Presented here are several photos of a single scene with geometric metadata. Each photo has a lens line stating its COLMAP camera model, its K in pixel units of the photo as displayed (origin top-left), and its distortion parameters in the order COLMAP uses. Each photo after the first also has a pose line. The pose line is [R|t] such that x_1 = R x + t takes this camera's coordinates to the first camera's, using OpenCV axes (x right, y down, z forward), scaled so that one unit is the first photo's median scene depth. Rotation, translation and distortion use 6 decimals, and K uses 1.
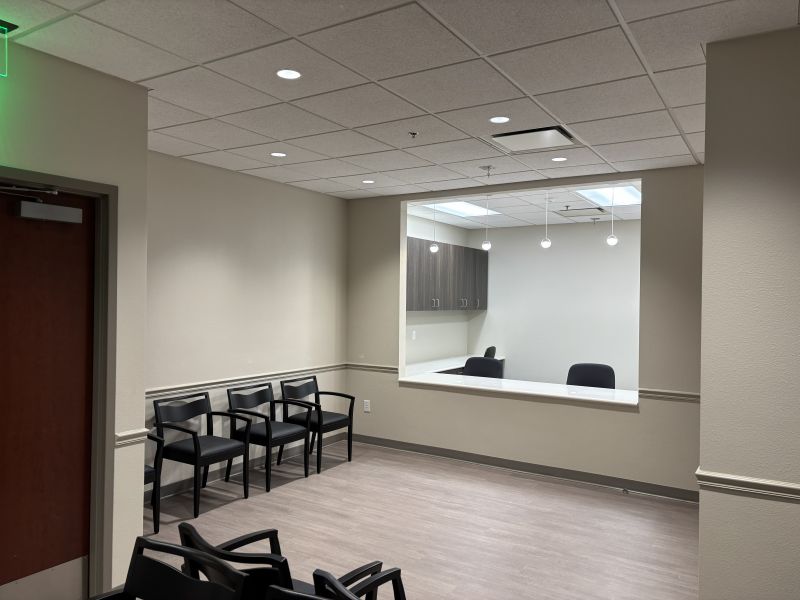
lens RADIAL K [[602.0, 0, 402.8], [0, 602.0, 306.5], [0, 0, 1]] dist [0.052611, -0.024709]
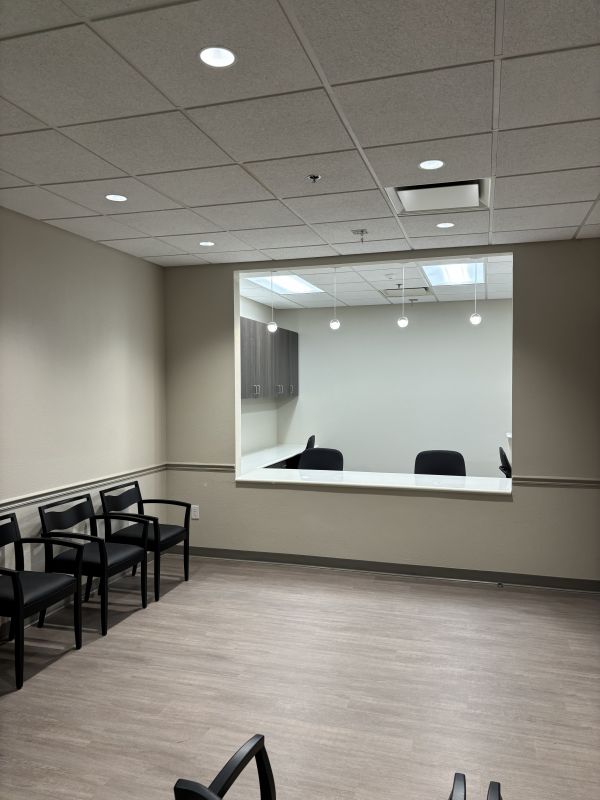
lens RADIAL K [[602.0, 0, 308.6], [0, 602.0, 407.0], [0, 0, 1]] dist [0.052611, -0.024709]
pose [[0.964342, -0.025339, 0.263445, -0.149439], [0.019176, 0.999480, 0.025938, -0.002764], [-0.263965, -0.019961, 0.964326, 0.160965]]
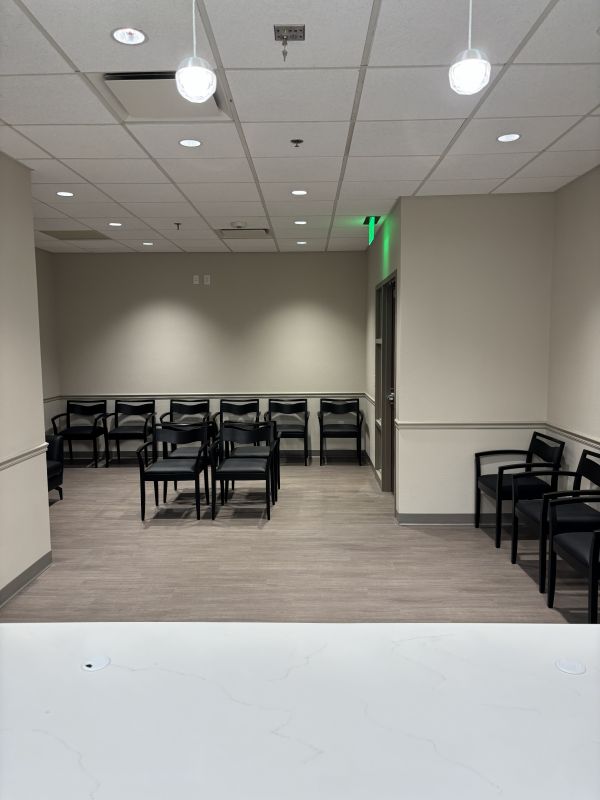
lens RADIAL K [[602.0, 0, 303.1], [0, 602.0, 401.3], [0, 0, 1]] dist [0.052611, -0.024709]
pose [[-0.859349, 0.038757, -0.509918, 0.339729], [-0.008740, 0.995865, 0.090422, 0.002707], [0.511314, 0.082161, -0.855457, 1.285703]]
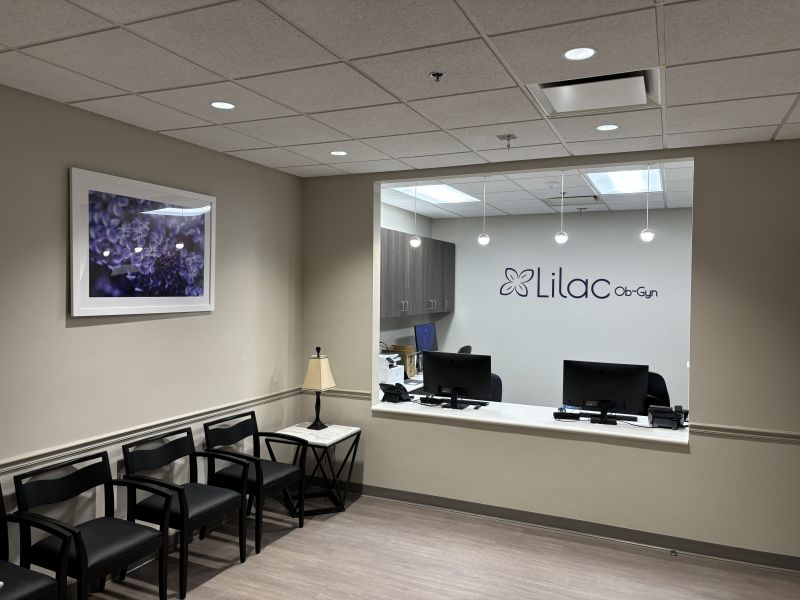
lens RADIAL K [[602.0, 0, 406.4], [0, 602.0, 303.8], [0, 0, 1]] dist [0.052611, -0.024709]
pose [[0.990704, -0.005318, 0.135929, -0.078466], [0.003385, 0.999890, 0.014452, -0.030361], [-0.135991, -0.013857, 0.990613, 0.241476]]
